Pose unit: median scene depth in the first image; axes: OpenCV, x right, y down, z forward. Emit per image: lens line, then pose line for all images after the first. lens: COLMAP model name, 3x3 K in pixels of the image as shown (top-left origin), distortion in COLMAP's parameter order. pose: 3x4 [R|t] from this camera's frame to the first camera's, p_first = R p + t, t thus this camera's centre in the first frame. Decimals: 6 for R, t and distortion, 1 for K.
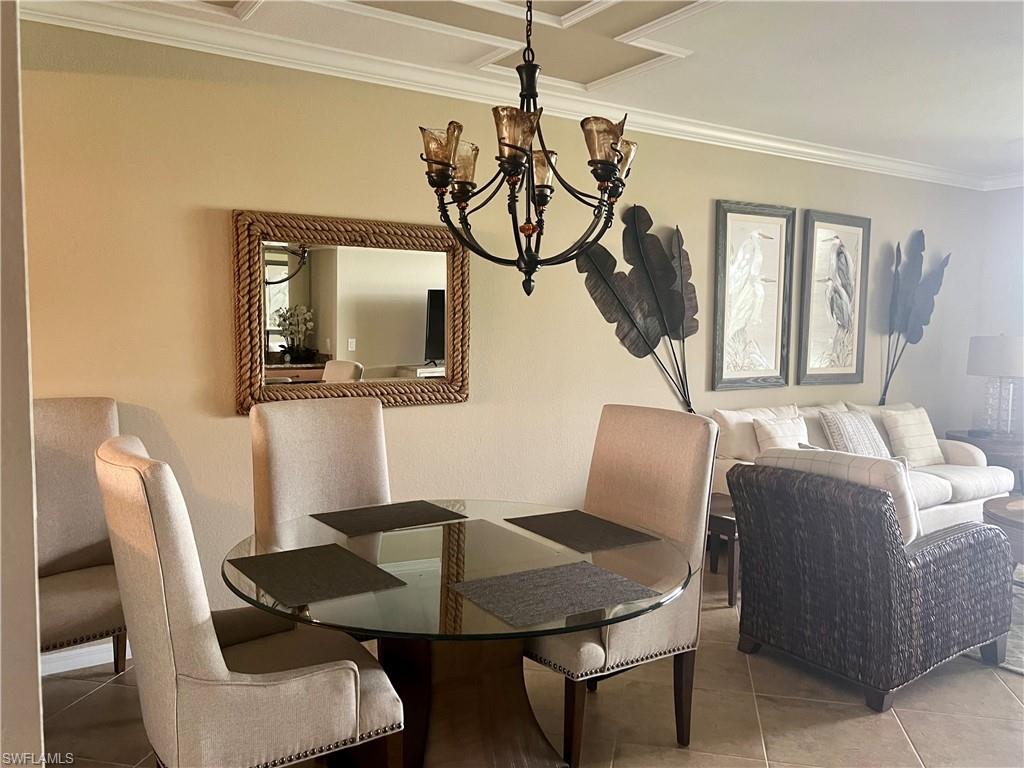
lens RADIAL K [[794.8, 0, 491.4], [0, 794.8, 382.8], [0, 0, 1]] dist [0.074936, -0.085588]
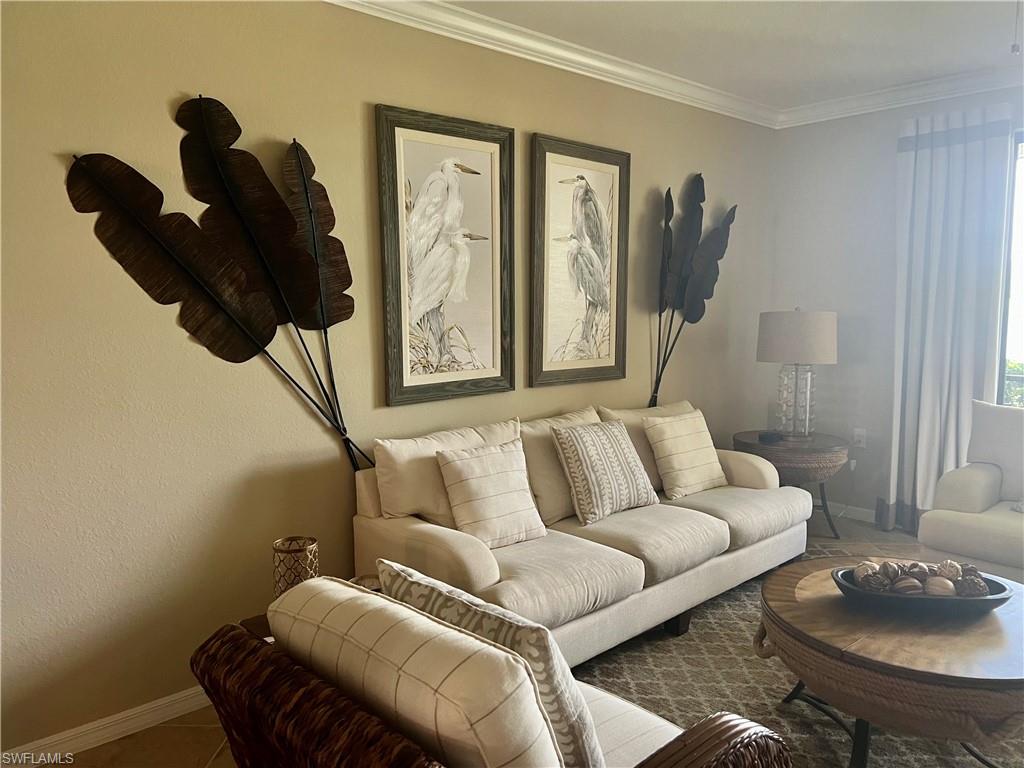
lens RADIAL K [[794.8, 0, 482.4], [0, 794.8, 396.3], [0, 0, 1]] dist [0.074936, -0.085588]
pose [[0.984907, -0.042925, 0.167676, 0.274026], [0.036427, 0.998468, 0.041638, -0.024960], [-0.169206, -0.034902, 0.984962, 0.393405]]
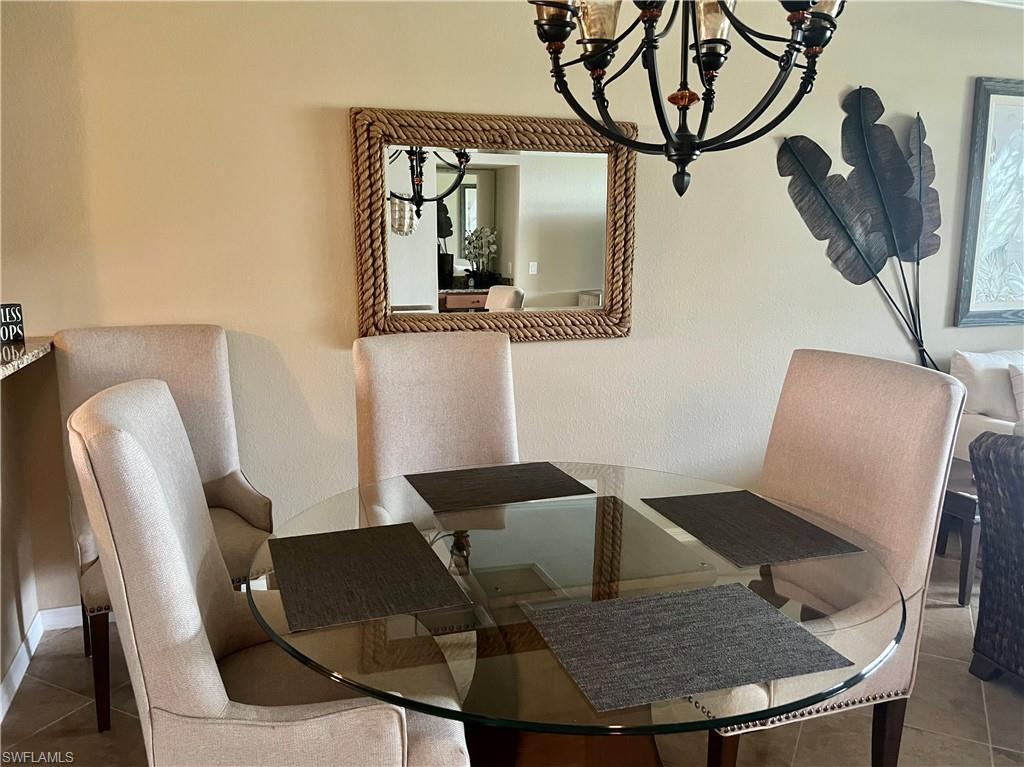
lens RADIAL K [[794.8, 0, 508.3], [0, 794.8, 381.3], [0, 0, 1]] dist [0.074936, -0.085588]
pose [[0.973326, 0.034956, -0.226749, 0.033518], [-0.013979, 0.995524, 0.093467, -0.005399], [0.229001, -0.087804, 0.969458, 0.134515]]
